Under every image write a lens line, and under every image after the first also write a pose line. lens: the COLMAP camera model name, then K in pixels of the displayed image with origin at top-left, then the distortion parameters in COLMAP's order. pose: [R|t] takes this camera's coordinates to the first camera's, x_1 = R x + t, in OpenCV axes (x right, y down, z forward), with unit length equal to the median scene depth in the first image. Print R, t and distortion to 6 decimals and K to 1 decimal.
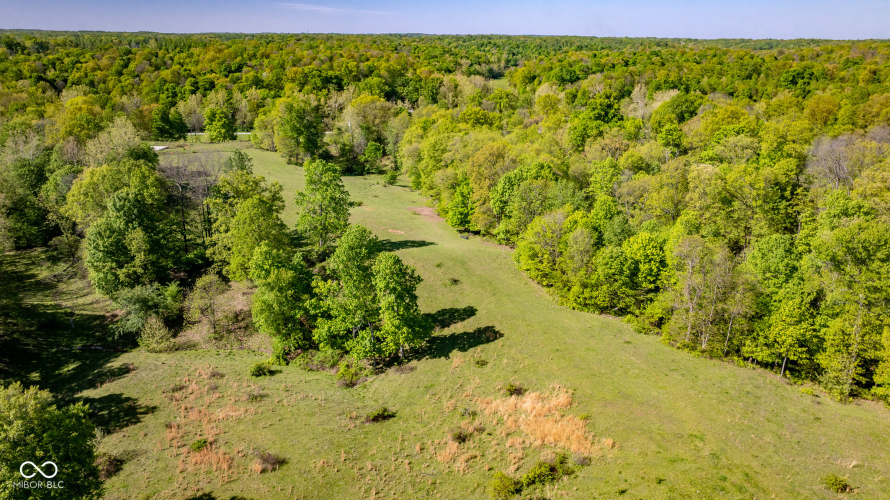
lens RADIAL K [[627.3, 0, 445.0], [0, 627.3, 250.0], [0, 0, 1]] dist [-0.034598, 0.030296]
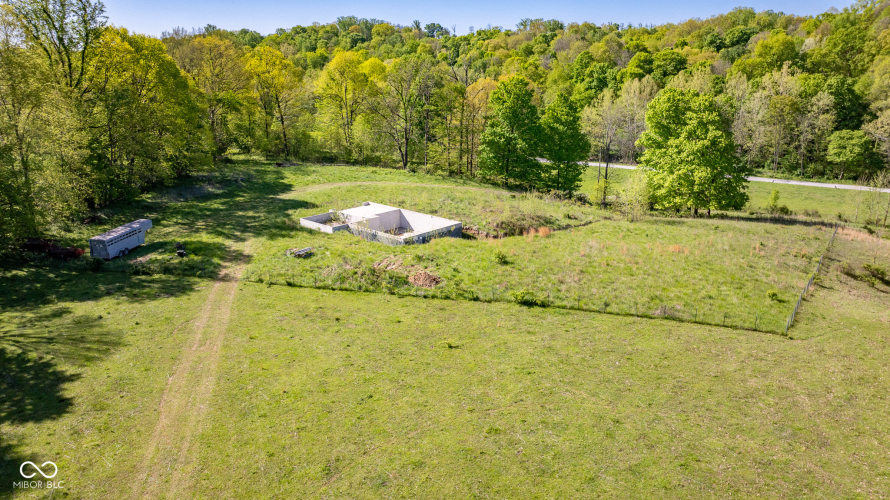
lens RADIAL K [[627.3, 0, 445.0], [0, 627.3, 250.0], [0, 0, 1]] dist [-0.034598, 0.030296]
pose [[0.772926, 0.173850, -0.610214, -0.579723], [-0.197776, 0.979829, 0.028641, -0.309633], [0.602884, 0.098548, 0.791719, 1.549280]]
